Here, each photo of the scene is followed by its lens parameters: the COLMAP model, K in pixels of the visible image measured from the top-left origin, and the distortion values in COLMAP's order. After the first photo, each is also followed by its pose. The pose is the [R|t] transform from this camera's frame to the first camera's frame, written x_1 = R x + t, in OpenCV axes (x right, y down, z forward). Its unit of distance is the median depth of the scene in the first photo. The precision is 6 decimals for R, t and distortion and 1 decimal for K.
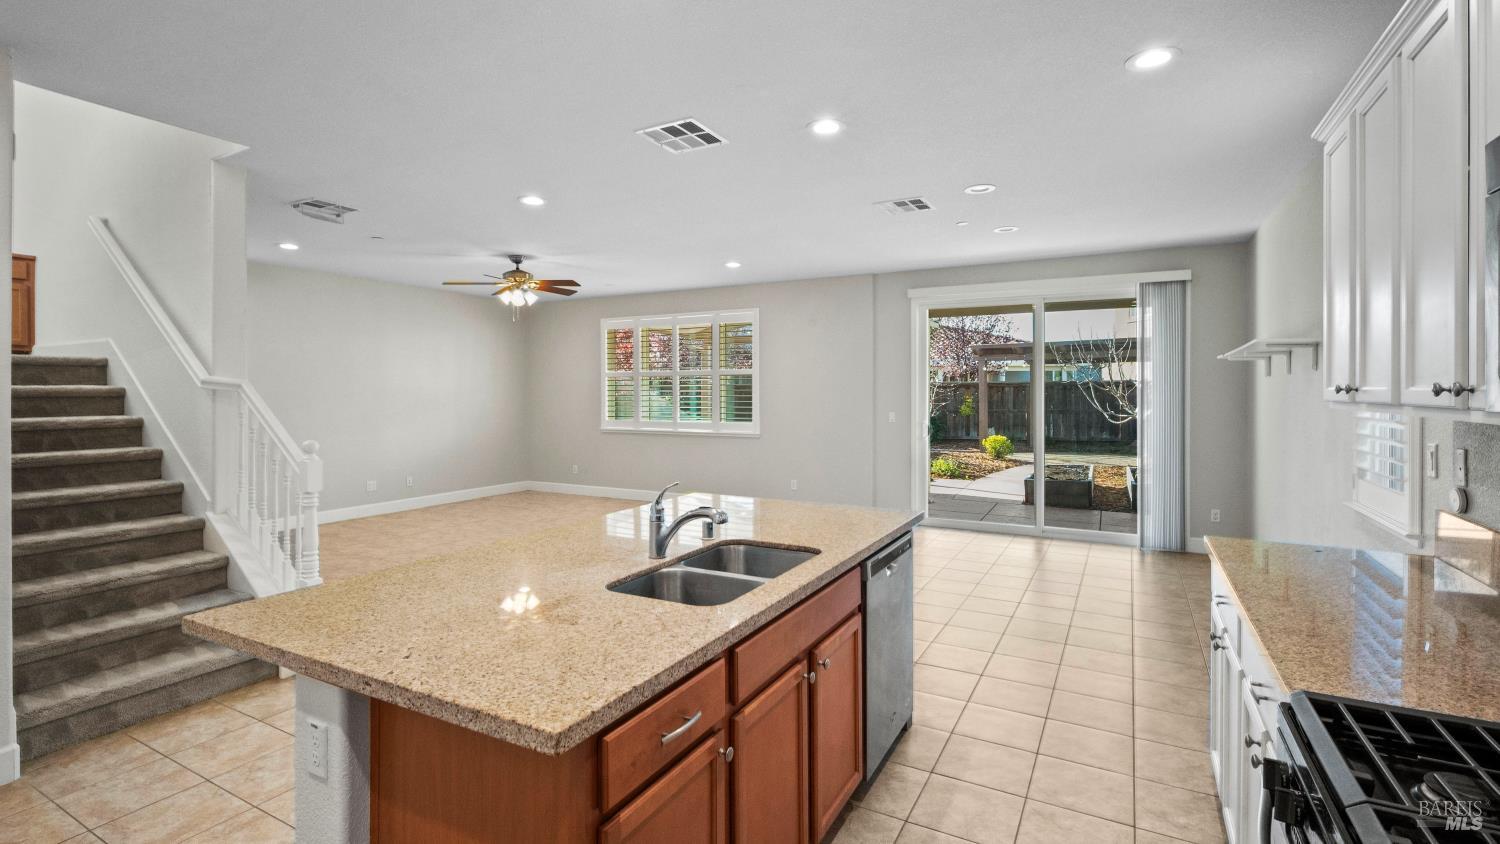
lens RADIAL K [[680.2, 0, 746.3], [0, 680.2, 387.1], [0, 0, 1]] dist [0.010787, -0.005904]
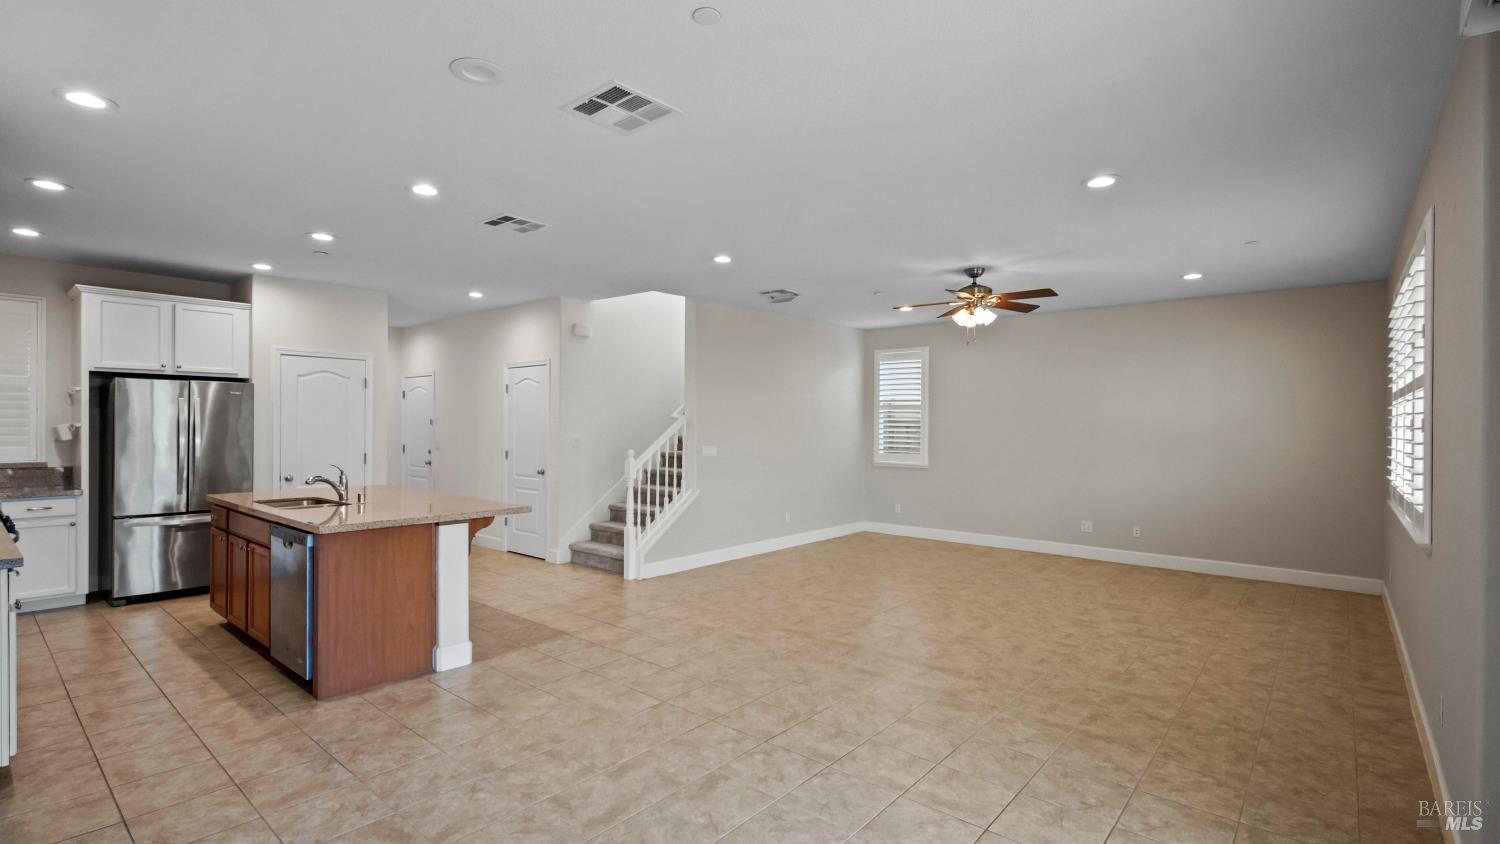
lens RADIAL K [[680.2, 0, 740.5], [0, 680.2, 425.0], [0, 0, 1]] dist [0.010787, -0.005904]
pose [[-0.193450, 0.002392, -0.981107, 0.509465], [-0.002986, 0.999991, 0.003026, 0.003418], [0.981106, 0.003515, -0.193441, 0.789940]]
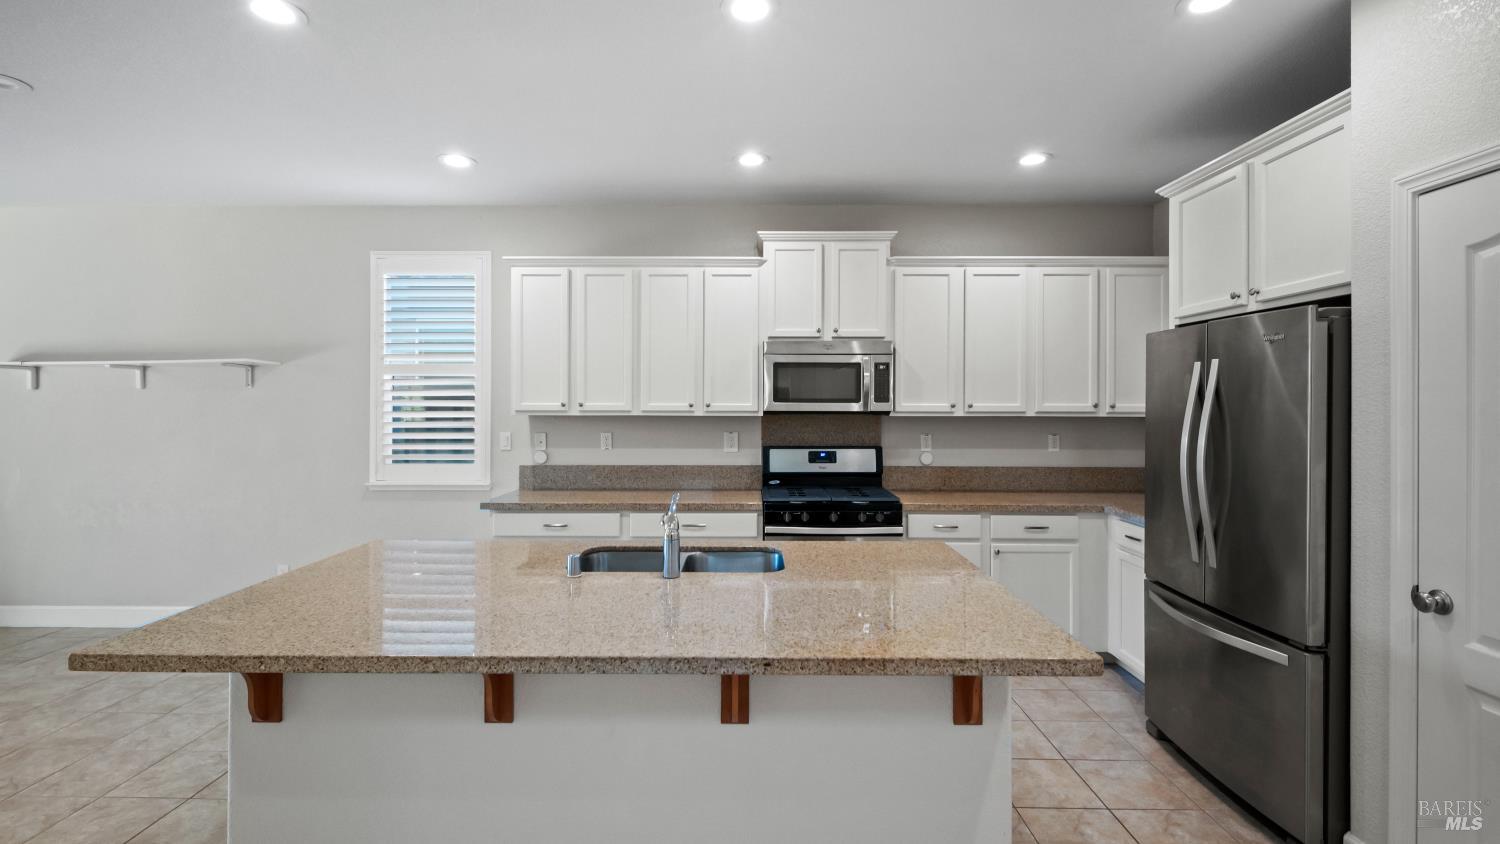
lens RADIAL K [[680.2, 0, 746.8], [0, 680.2, 398.2], [0, 0, 1]] dist [0.010787, -0.005904]
pose [[-0.480192, 0.007004, 0.877135, -0.318579], [-0.003022, 0.999949, -0.009640, 0.001522], [-0.877158, -0.007280, -0.480147, 0.416996]]
